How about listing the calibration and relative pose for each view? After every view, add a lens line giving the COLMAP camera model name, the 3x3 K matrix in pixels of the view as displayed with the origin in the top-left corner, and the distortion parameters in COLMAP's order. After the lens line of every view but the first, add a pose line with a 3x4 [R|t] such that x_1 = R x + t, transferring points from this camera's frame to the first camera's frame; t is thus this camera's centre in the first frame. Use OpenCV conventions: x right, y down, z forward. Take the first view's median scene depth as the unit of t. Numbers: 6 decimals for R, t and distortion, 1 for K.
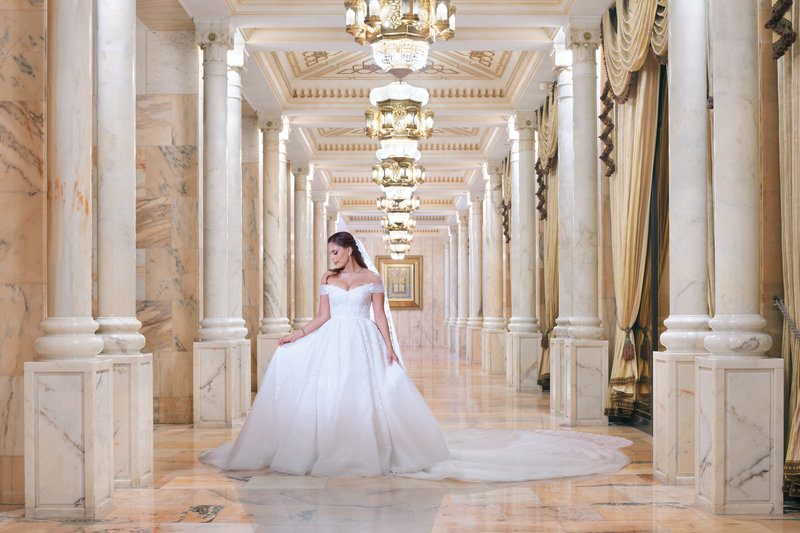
lens RADIAL K [[1119.1, 0, 399.8], [0, 1119.1, 487.1], [0, 0, 1]] dist [-0.033381, -0.021202]
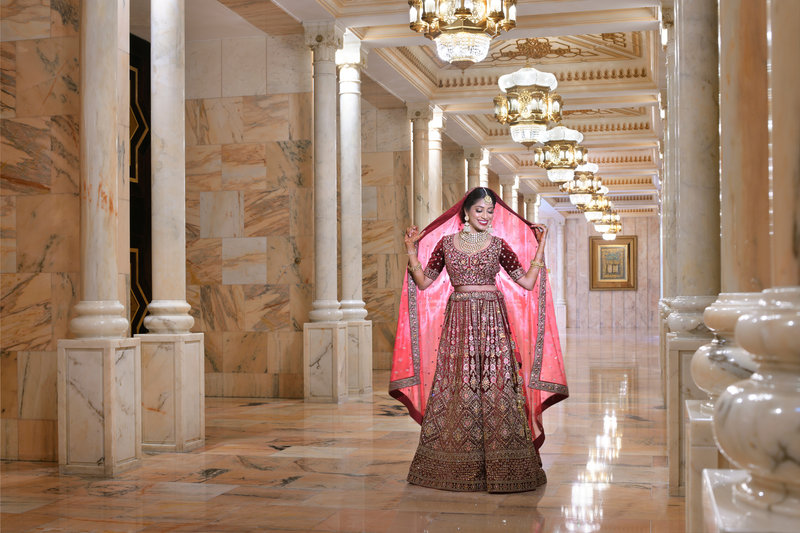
lens RADIAL K [[1119.1, 0, 399.8], [0, 1119.1, 487.1], [0, 0, 1]] dist [-0.033381, -0.021202]
pose [[0.964433, 0.040077, -0.261273, 0.190321], [-0.035622, 0.999128, 0.021763, 0.002431], [0.261917, -0.011682, 0.965020, -0.022214]]
